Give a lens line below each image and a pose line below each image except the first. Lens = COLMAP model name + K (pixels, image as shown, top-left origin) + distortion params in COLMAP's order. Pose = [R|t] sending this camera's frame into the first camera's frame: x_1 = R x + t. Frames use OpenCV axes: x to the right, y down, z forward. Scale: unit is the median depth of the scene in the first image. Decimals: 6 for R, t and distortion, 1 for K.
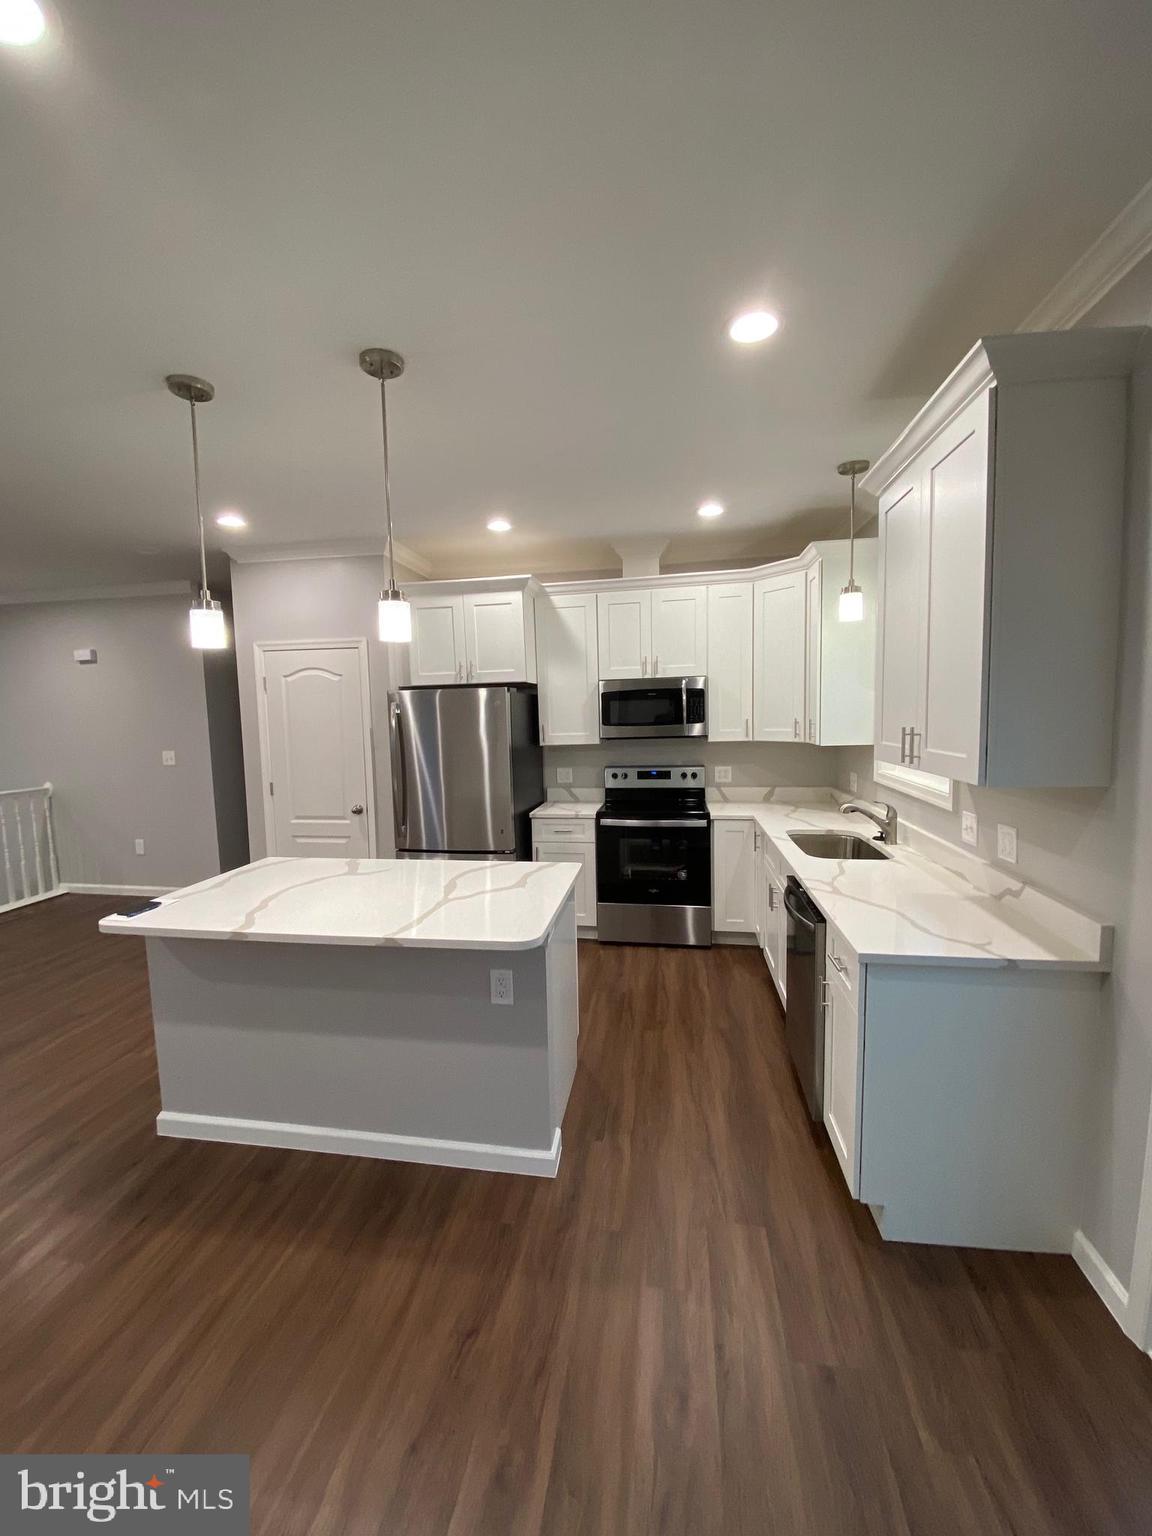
lens RADIAL K [[614.6, 0, 573.2], [0, 614.6, 770.4], [0, 0, 1]] dist [0.049623, -0.041621]
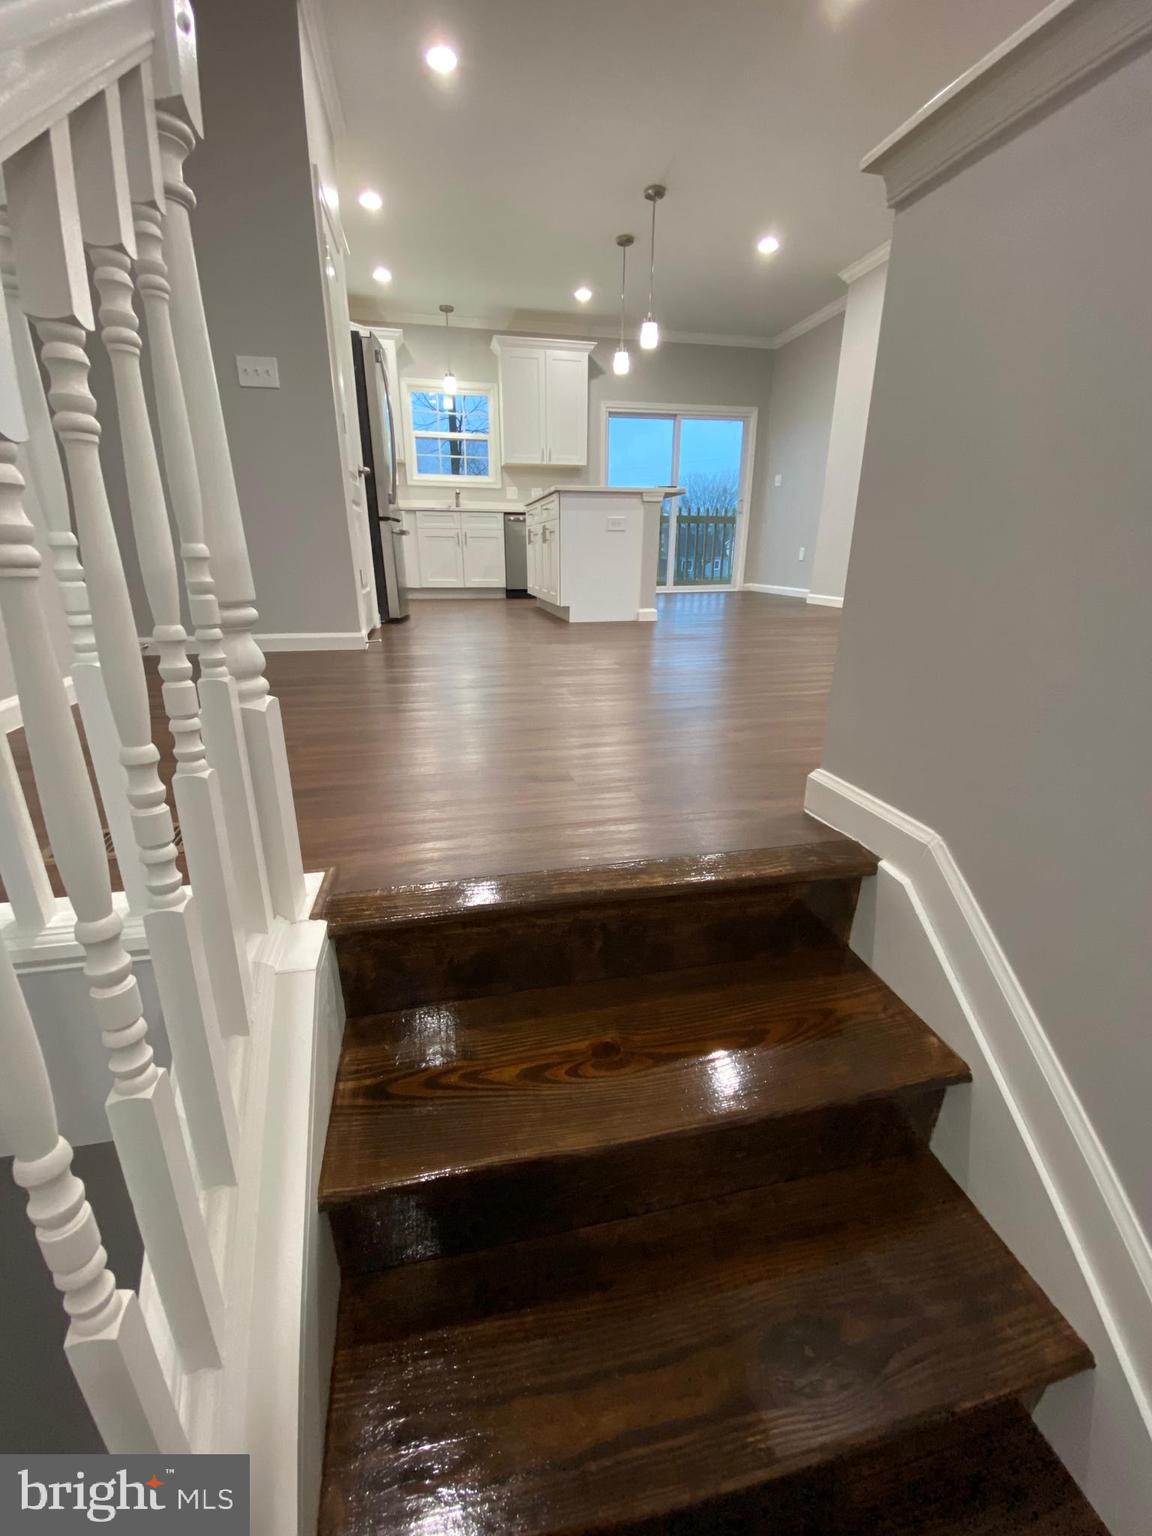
lens RADIAL K [[614.6, 0, 573.2], [0, 614.6, 770.4], [0, 0, 1]] dist [0.049623, -0.041621]
pose [[-0.375616, -0.290416, 0.880097, -1.373570], [0.090846, 0.933523, 0.346817, 0.186125], [-0.922312, 0.210224, -0.324263, 1.124134]]
